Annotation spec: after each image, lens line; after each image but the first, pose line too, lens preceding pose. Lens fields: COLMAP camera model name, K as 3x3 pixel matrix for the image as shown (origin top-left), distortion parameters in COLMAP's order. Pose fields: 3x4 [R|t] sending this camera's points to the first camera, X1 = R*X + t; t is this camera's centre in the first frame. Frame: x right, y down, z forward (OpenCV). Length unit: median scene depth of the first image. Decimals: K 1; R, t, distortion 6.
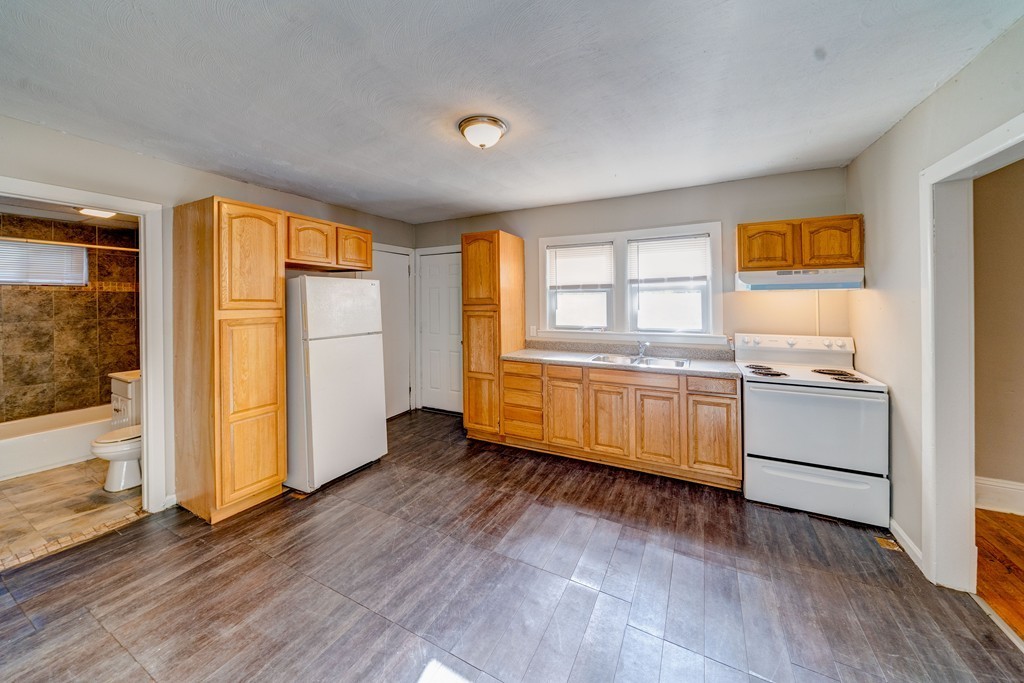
lens RADIAL K [[362.1, 0, 512.1], [0, 362.1, 293.7], [0, 0, 1]] dist [-0.001079, -0.000076]
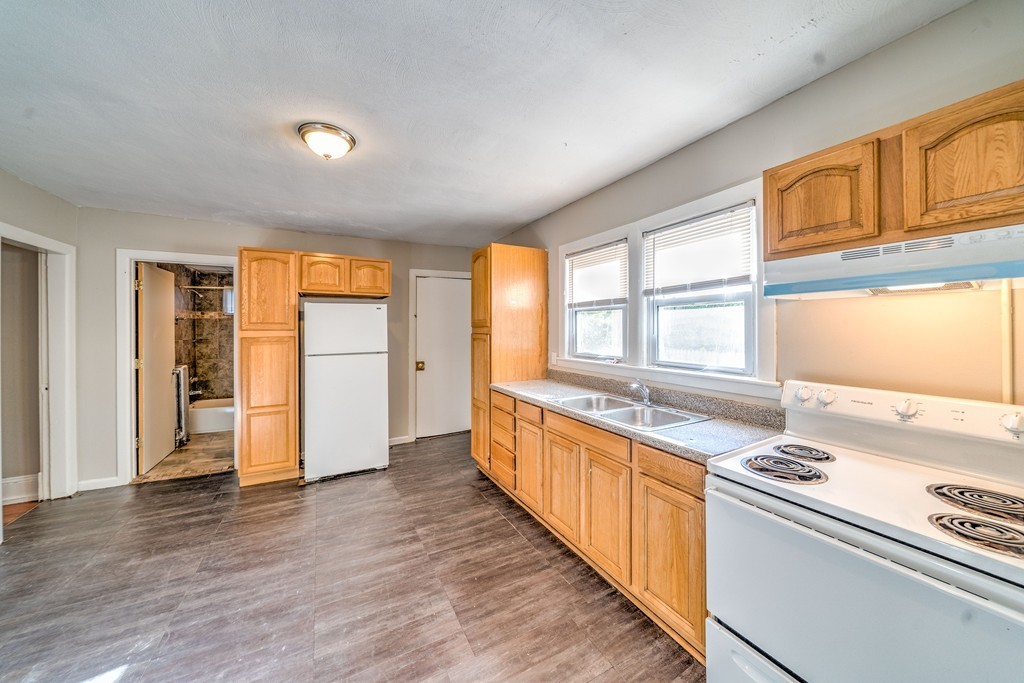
lens RADIAL K [[357.2, 0, 508.5], [0, 357.2, 323.3], [0, 0, 1]] dist [-0.001510, -0.000172]
pose [[0.825481, -0.007441, -0.564381, 0.594861], [0.015509, 0.999835, 0.009501, 0.016475], [0.564217, -0.016596, 0.825460, 0.357567]]
